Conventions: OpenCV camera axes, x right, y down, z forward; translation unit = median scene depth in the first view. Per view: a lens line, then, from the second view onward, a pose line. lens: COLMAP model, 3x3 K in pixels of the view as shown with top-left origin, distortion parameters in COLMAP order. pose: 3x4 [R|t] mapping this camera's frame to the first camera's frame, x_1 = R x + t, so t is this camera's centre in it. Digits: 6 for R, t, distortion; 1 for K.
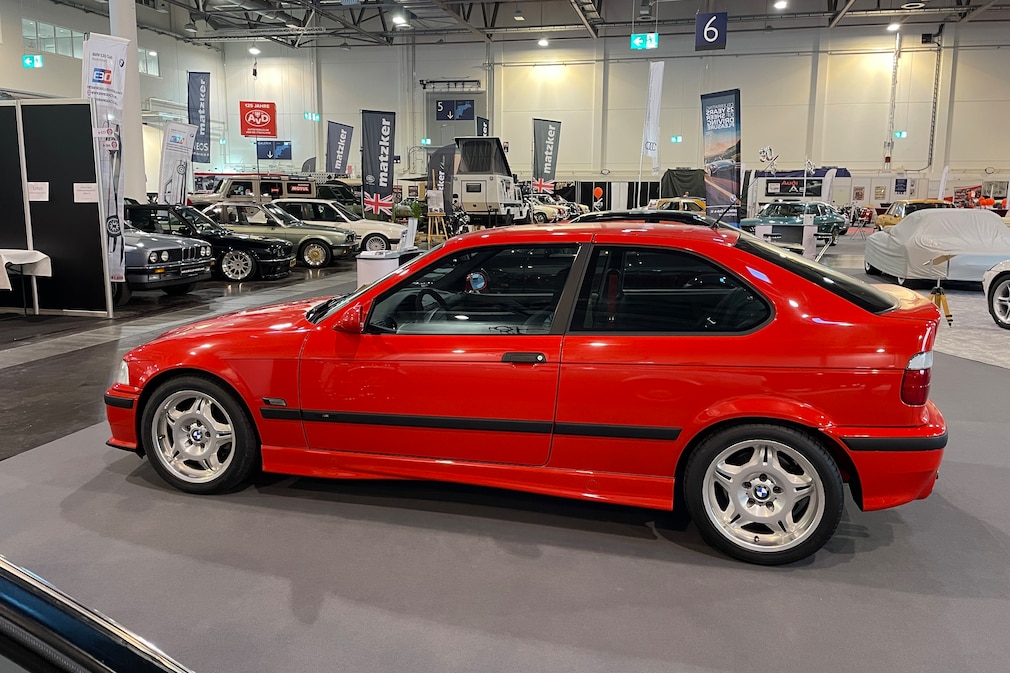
lens RADIAL K [[761.2, 0, 505.0], [0, 761.2, 336.5], [0, 0, 1]] dist [0.049131, -0.075831]
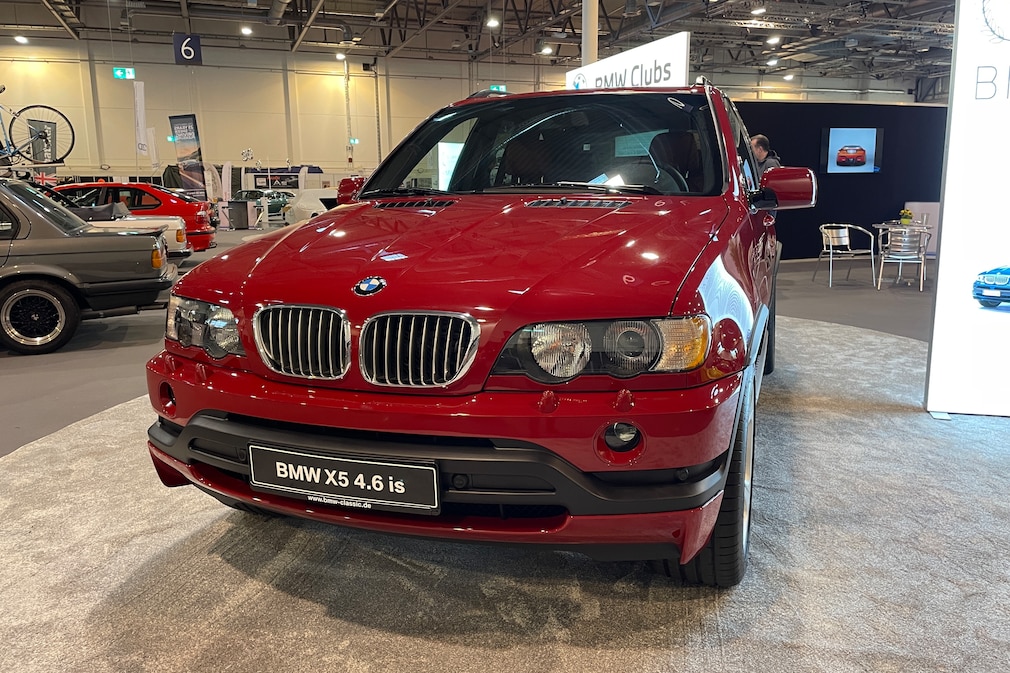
lens RADIAL K [[761.2, 0, 505.0], [0, 761.2, 336.5], [0, 0, 1]] dist [0.049131, -0.075831]
pose [[0.825482, -0.115419, 0.552502, -0.028910], [0.113430, 0.992822, 0.037929, 0.046035], [-0.552914, 0.031360, 0.832648, -0.211503]]
